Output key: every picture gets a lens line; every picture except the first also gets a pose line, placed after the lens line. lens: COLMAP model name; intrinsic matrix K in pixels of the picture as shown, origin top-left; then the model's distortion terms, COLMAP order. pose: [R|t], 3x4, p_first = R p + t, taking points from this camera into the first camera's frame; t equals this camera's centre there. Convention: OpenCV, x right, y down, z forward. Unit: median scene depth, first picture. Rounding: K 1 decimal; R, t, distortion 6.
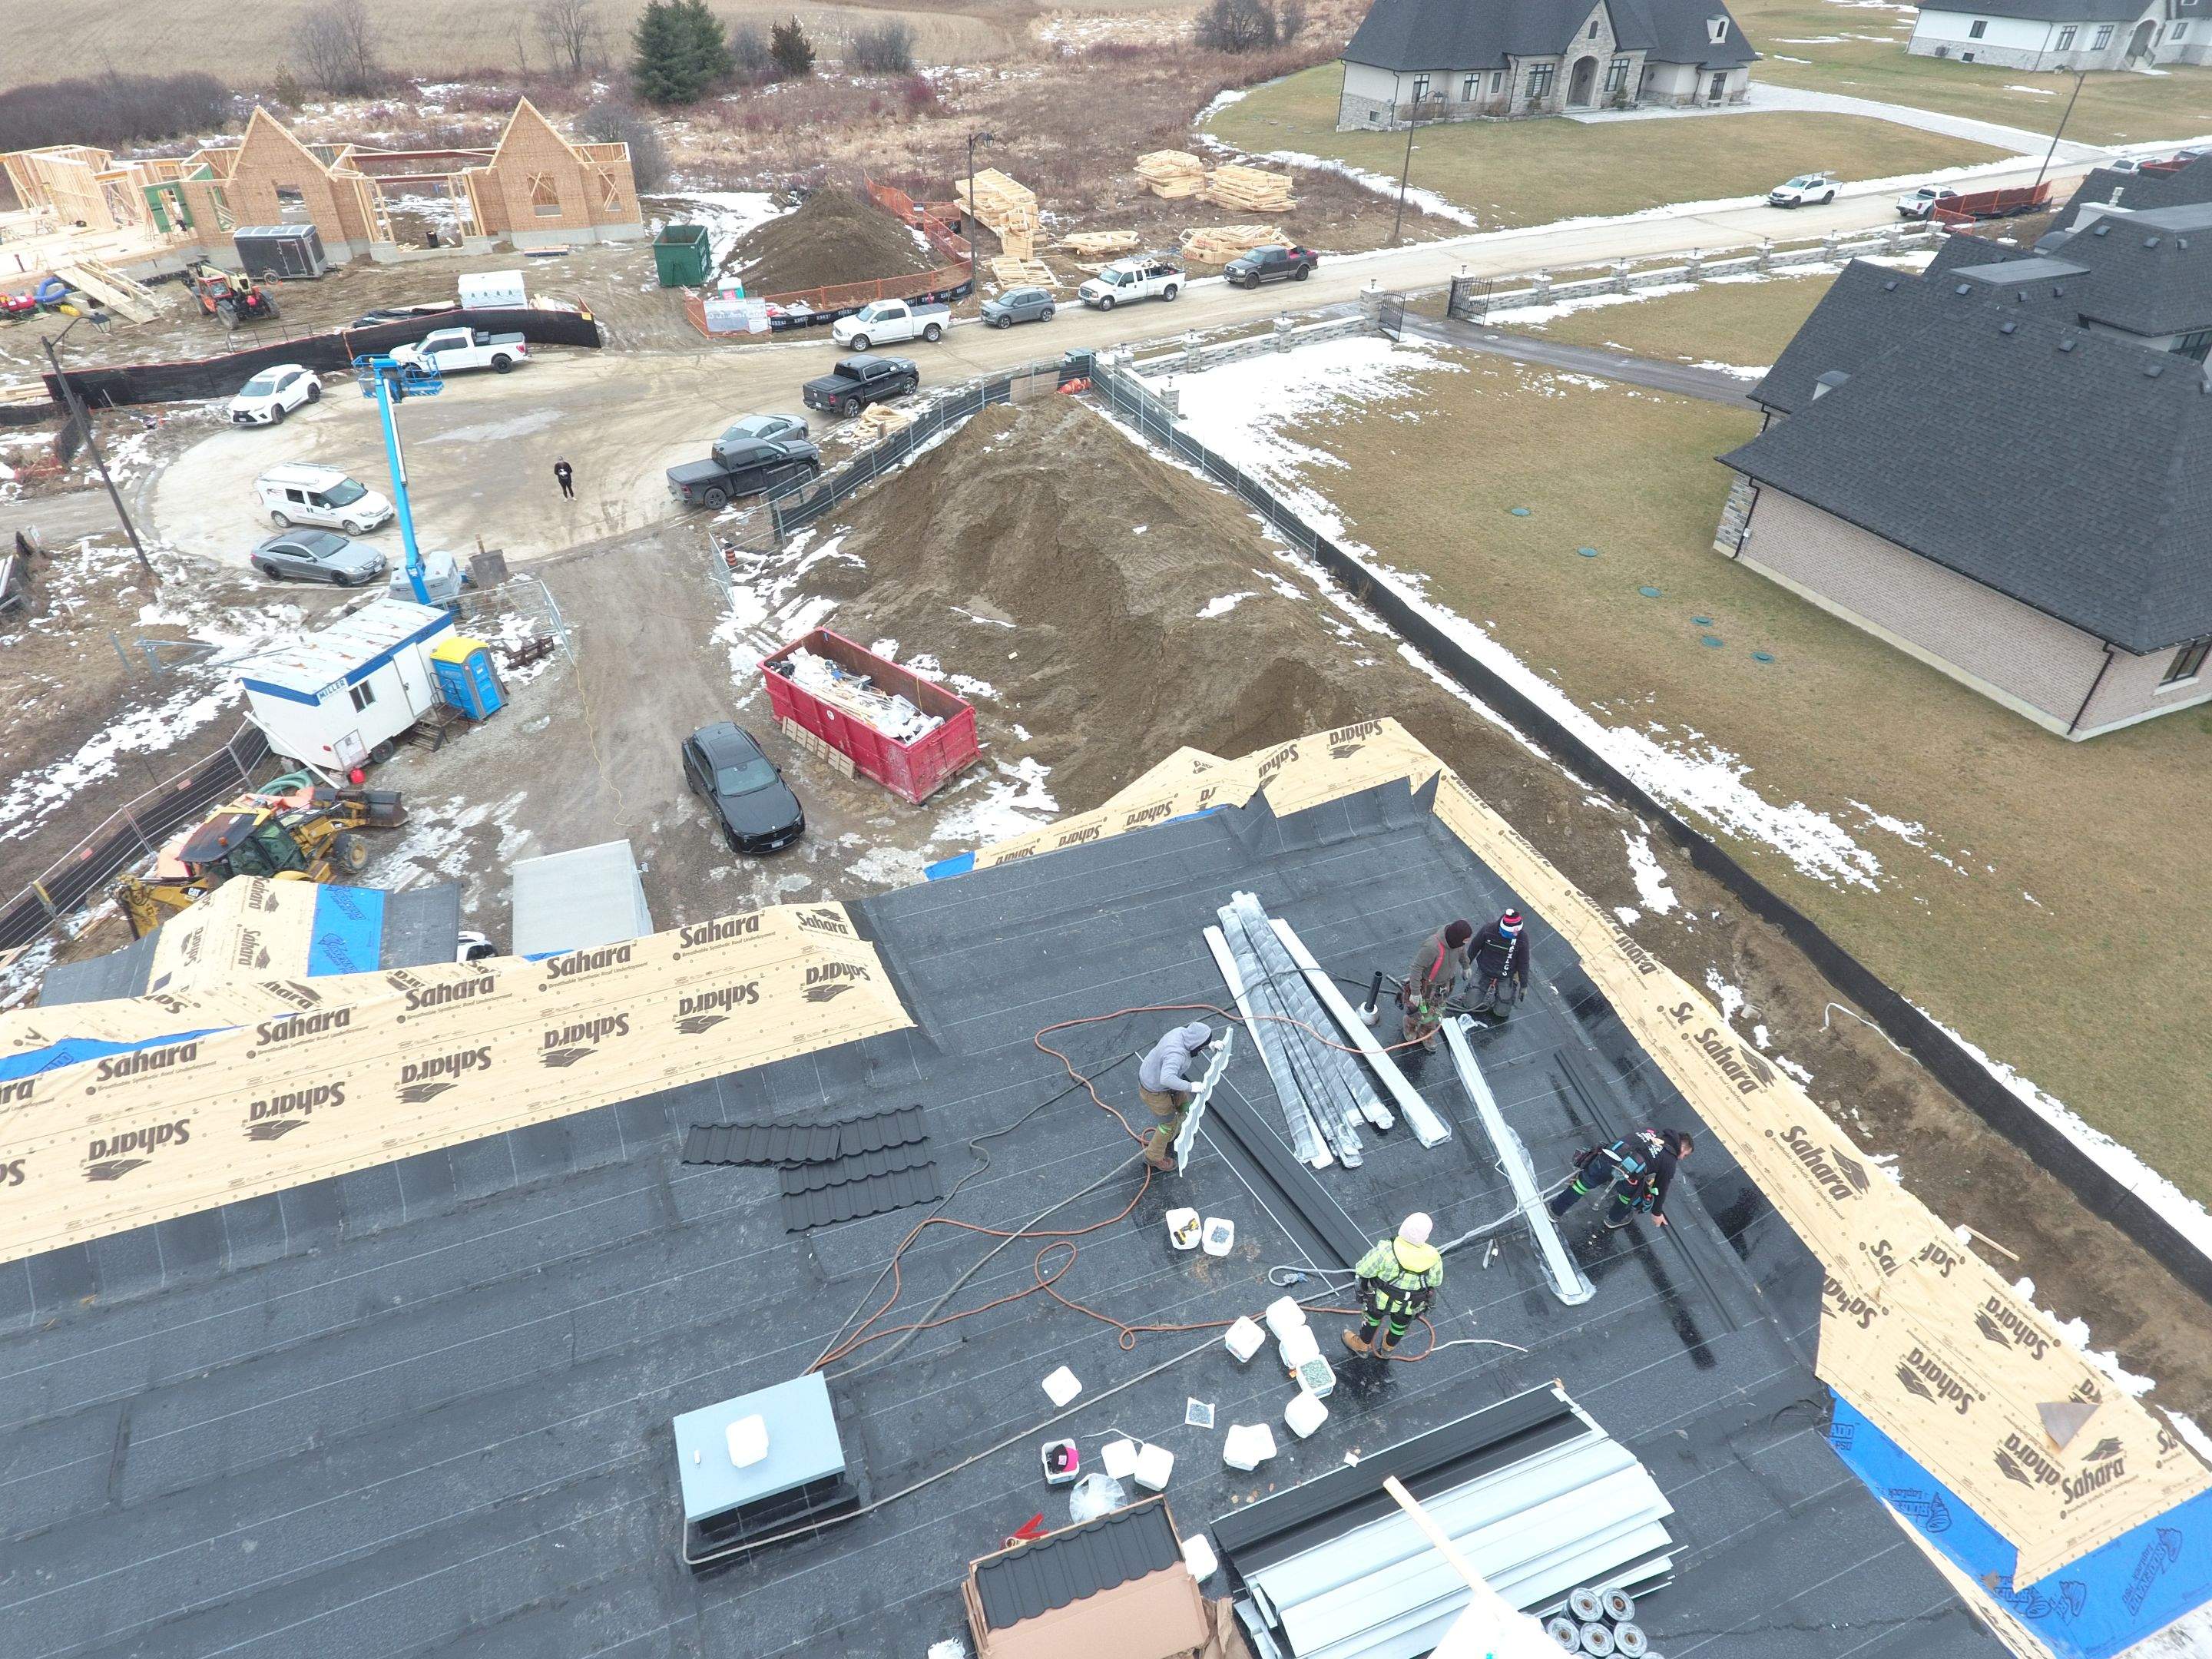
lens RADIAL K [[1293.0, 0, 1088.6], [0, 1293.0, 811.5], [0, 0, 1]] dist [-0.003605, -0.000728]
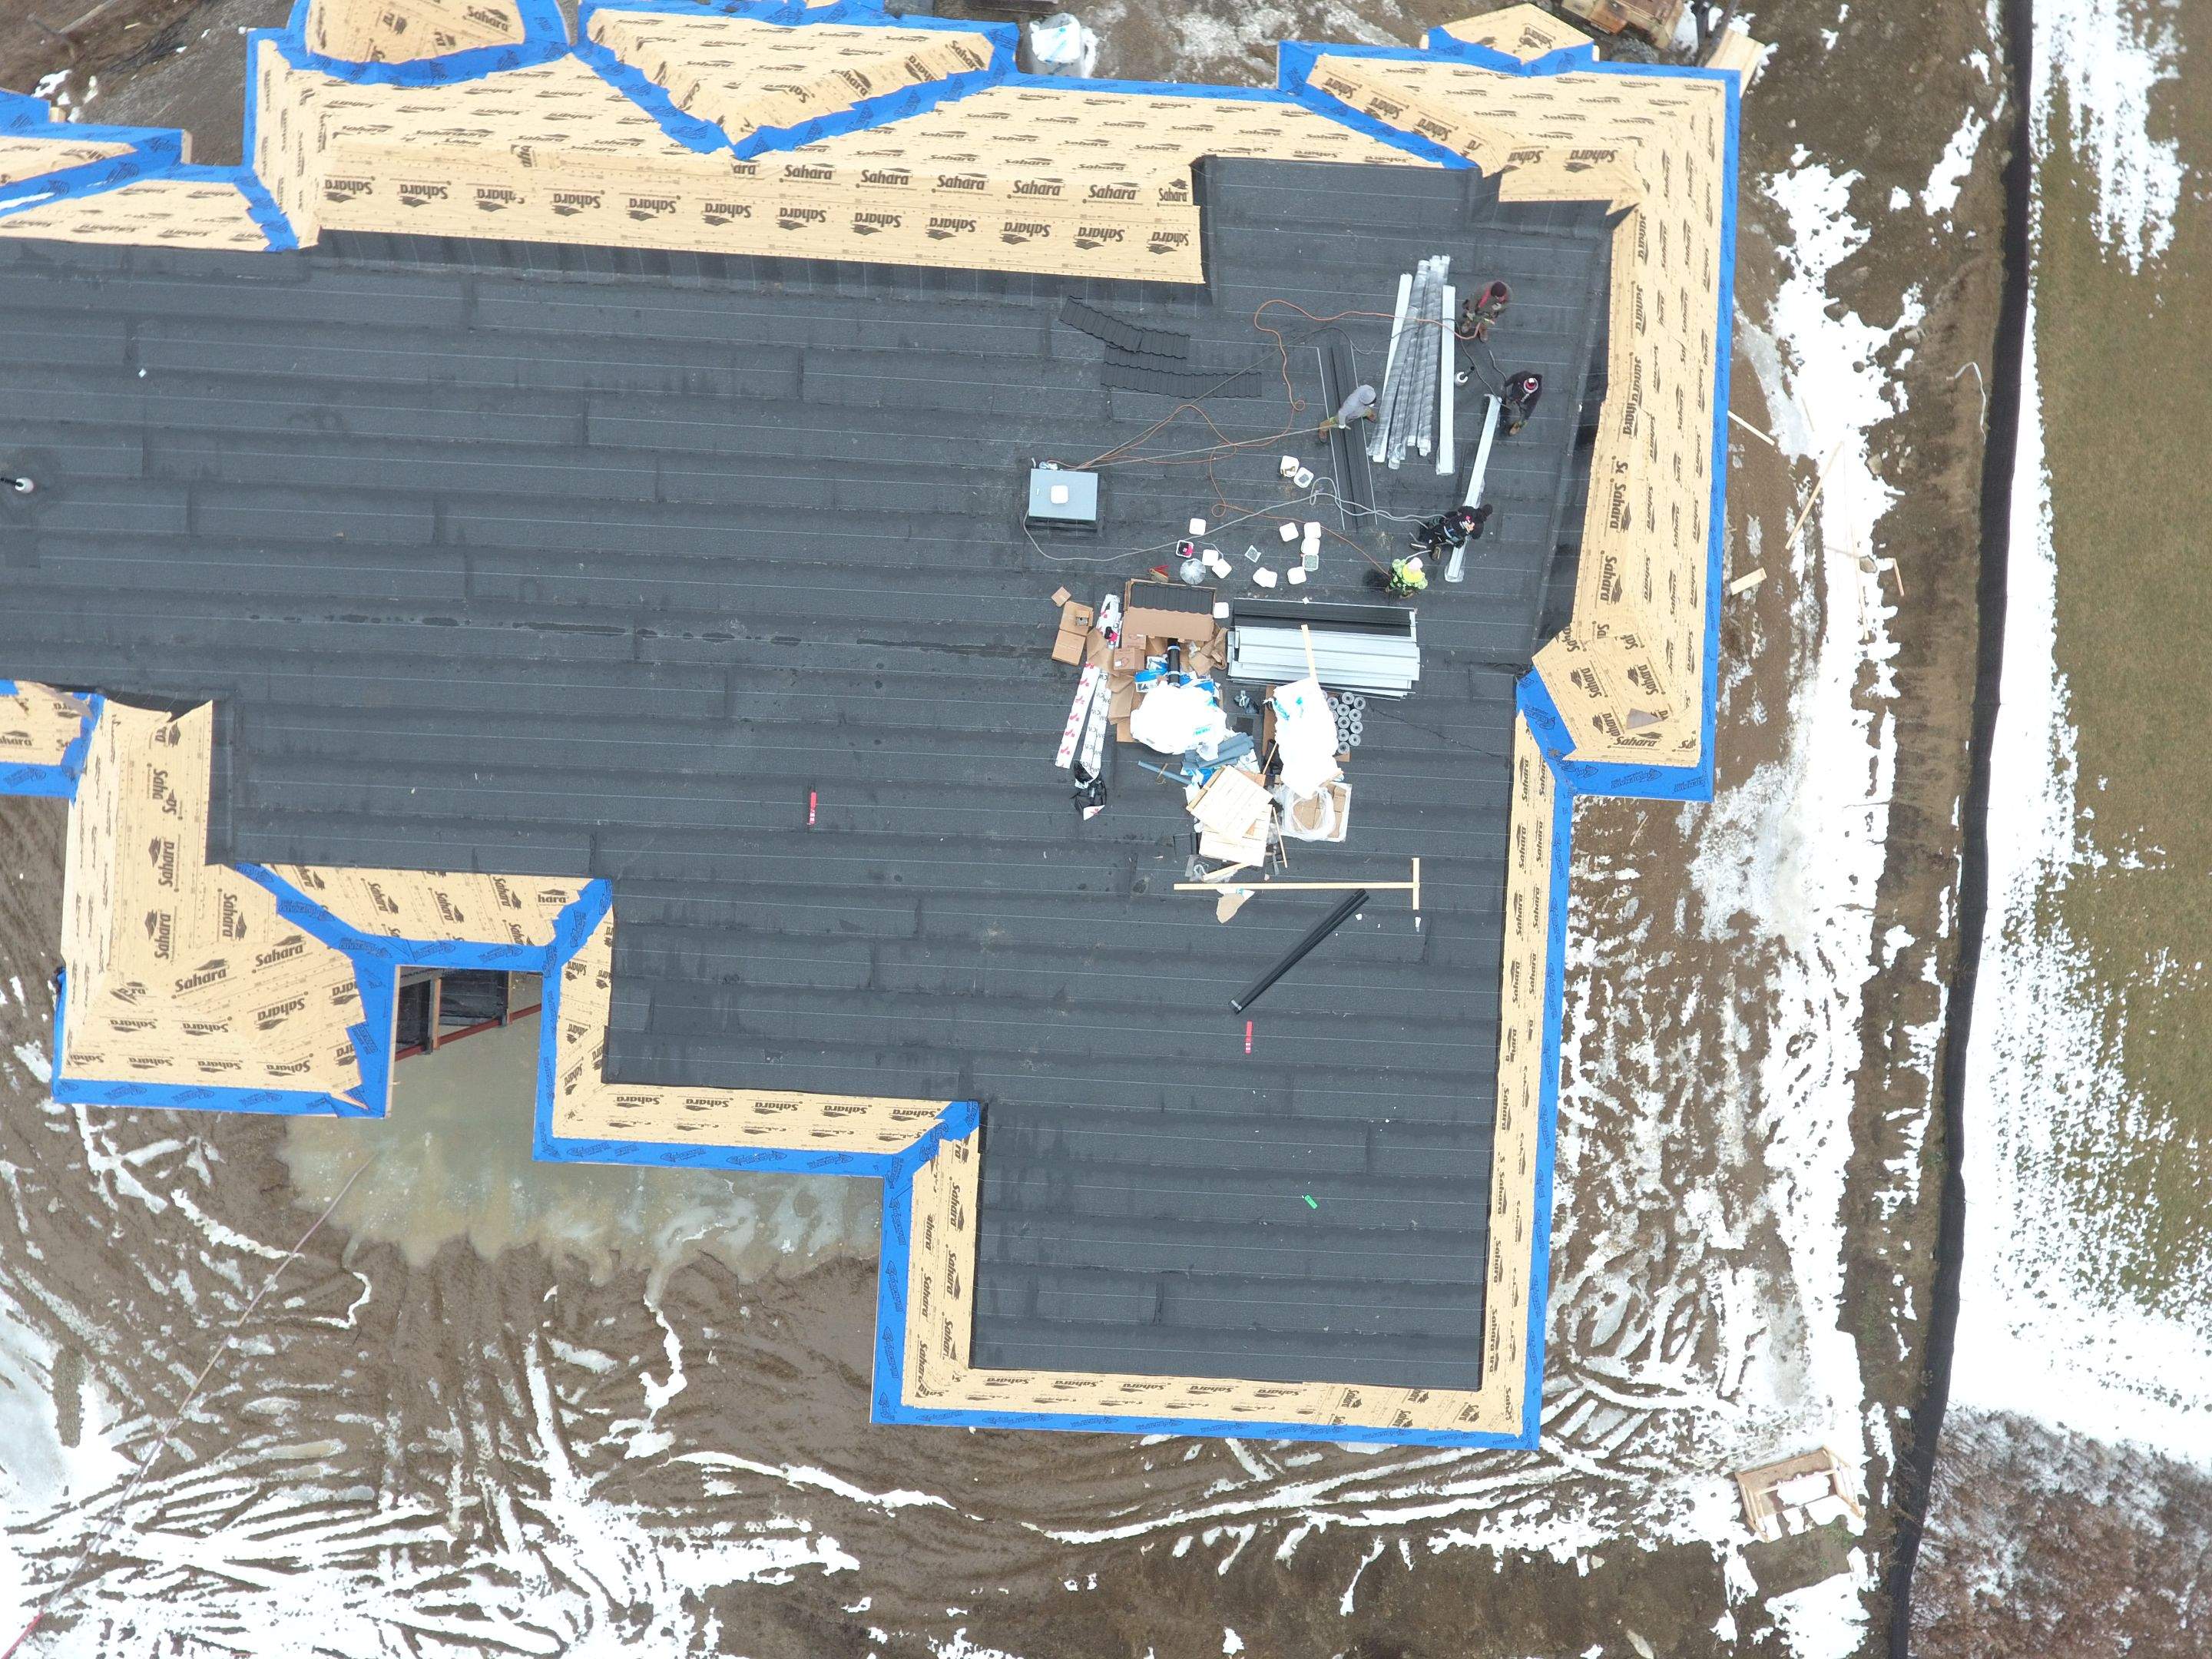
lens RADIAL K [[1293.0, 0, 1076.7], [0, 1293.0, 817.6], [0, 0, 1]] dist [-0.003605, -0.000728]
pose [[0.910923, 0.412395, 0.012228, -0.018159], [-0.257509, 0.545145, 0.797813, -0.648363], [0.322348, -0.729895, 0.602781, -0.493159]]
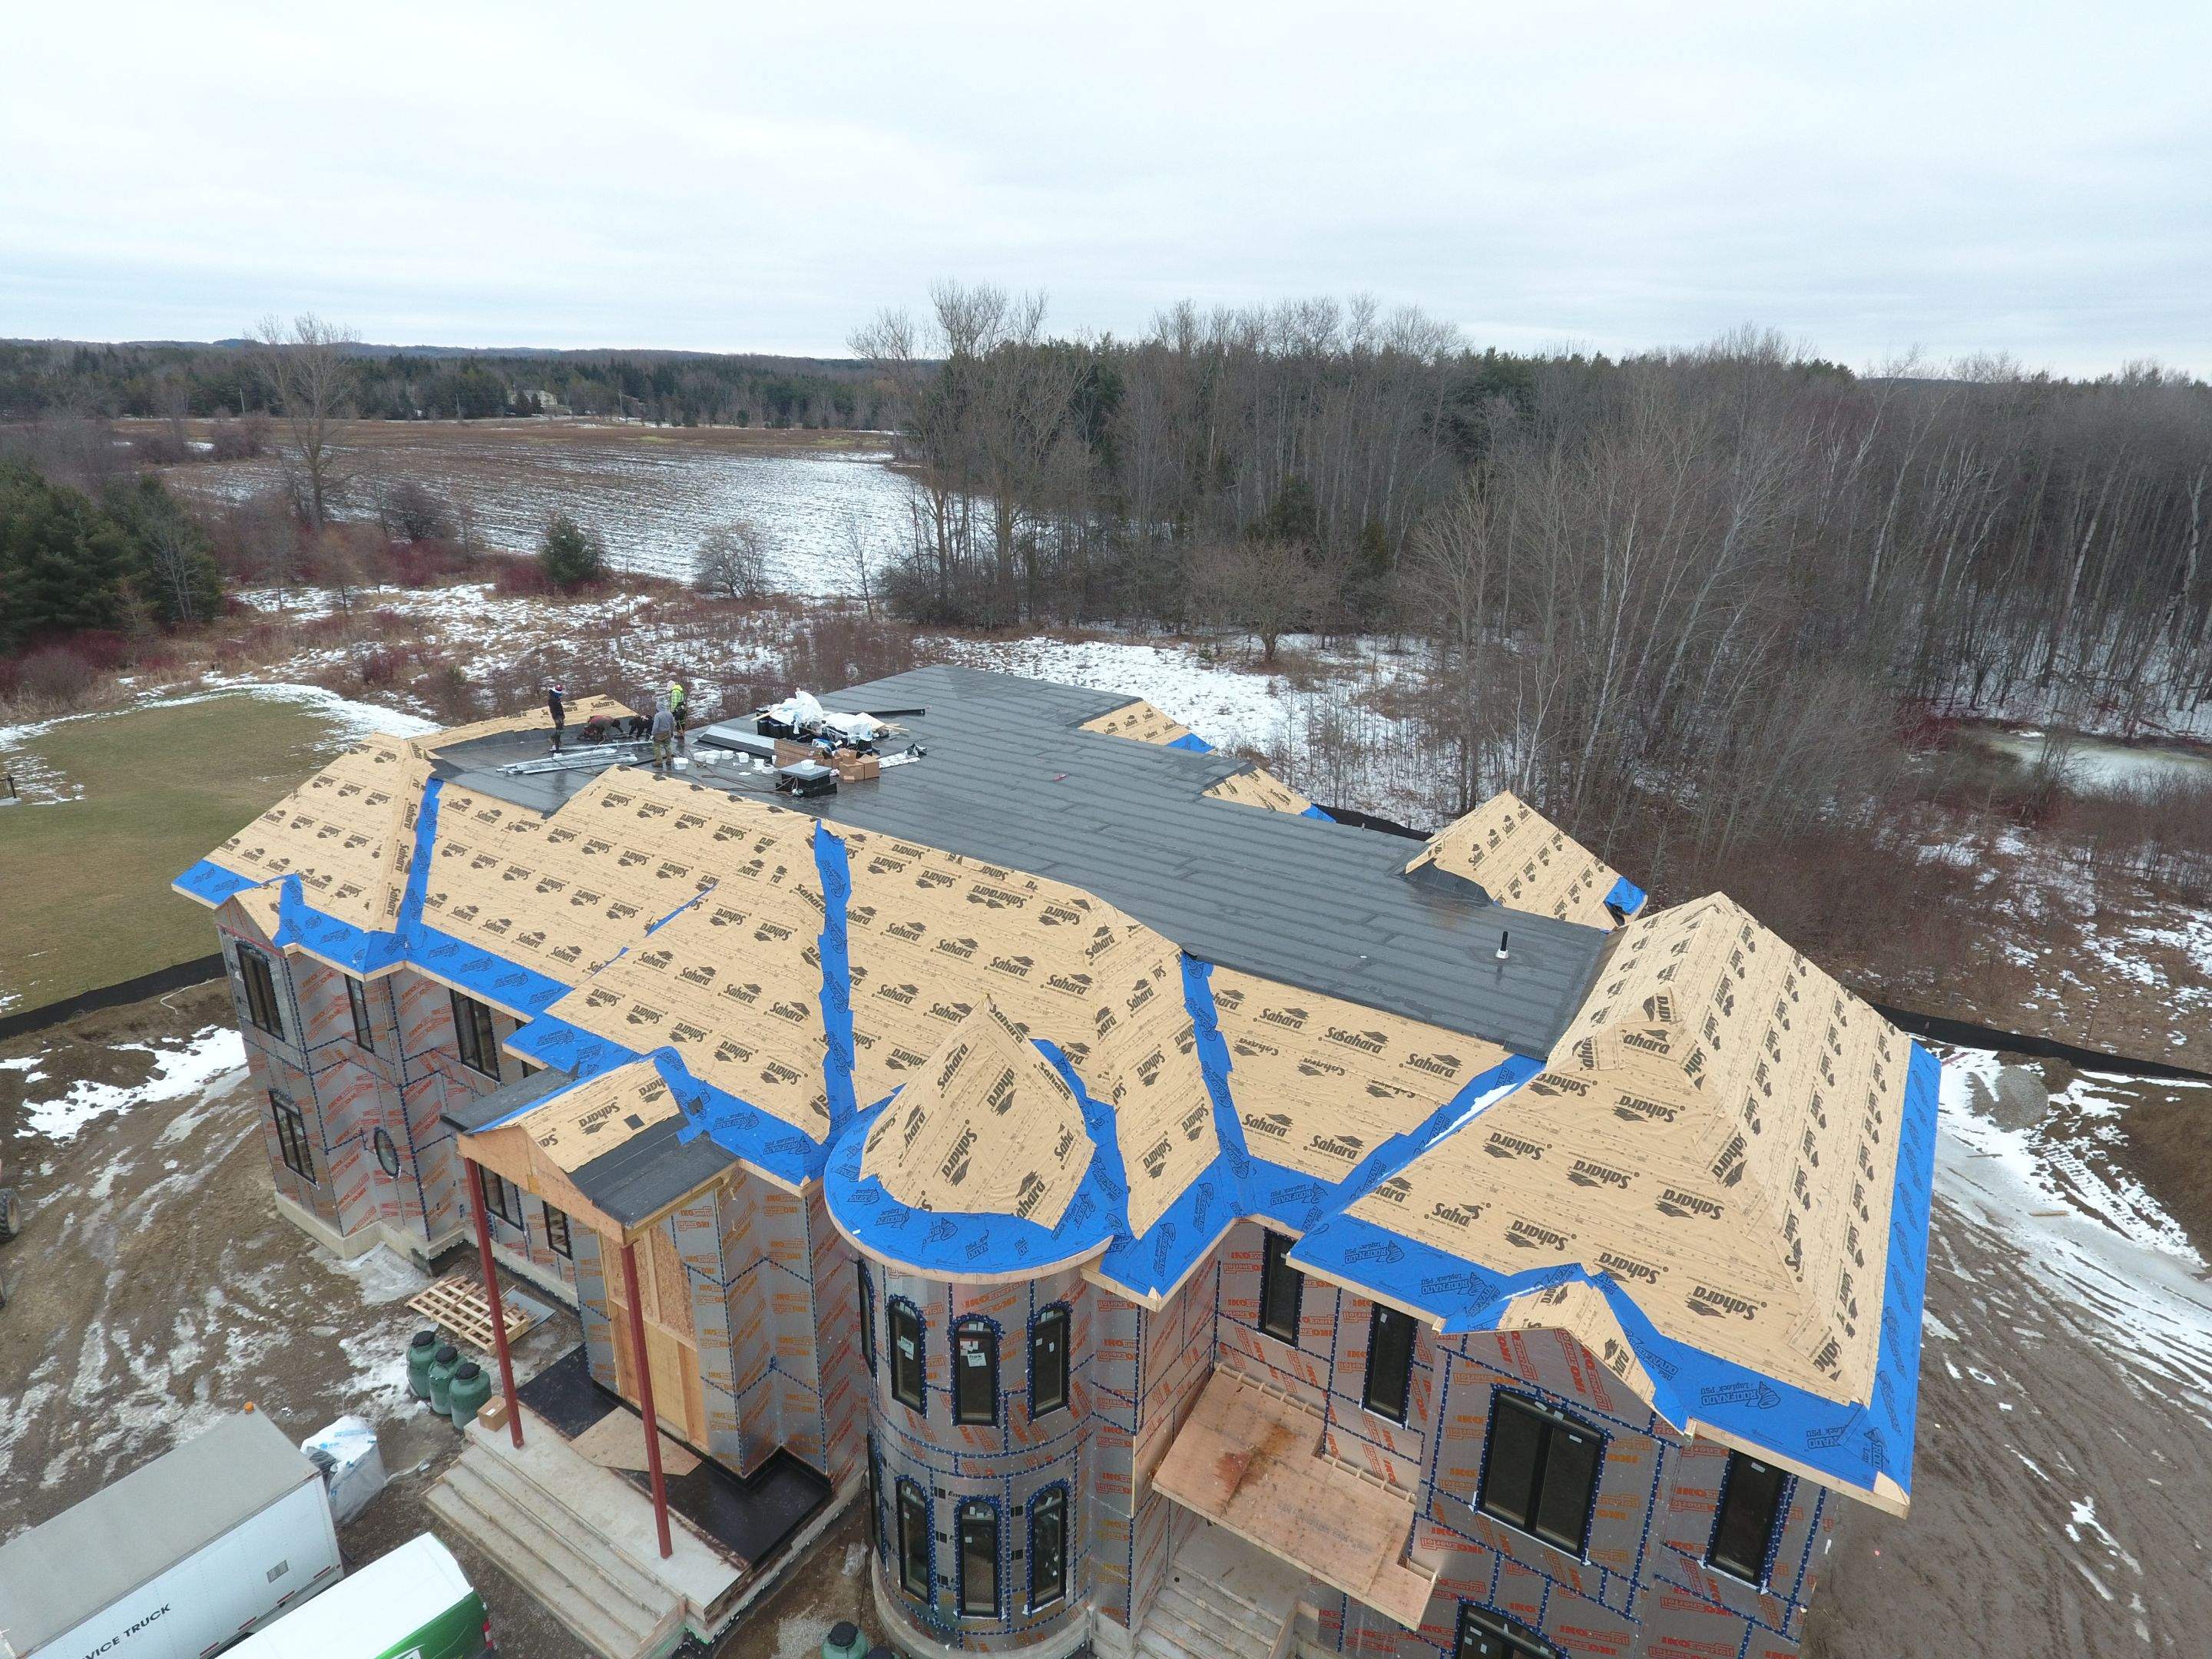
lens RADIAL K [[1293.0, 0, 1085.6], [0, 1293.0, 821.0], [0, 0, 1]] dist [-0.003605, -0.000728]
pose [[-0.569963, -0.288882, 0.769213, -2.132356], [0.468586, 0.654727, 0.593094, -0.703392], [-0.674958, 0.698484, -0.237804, 0.893484]]
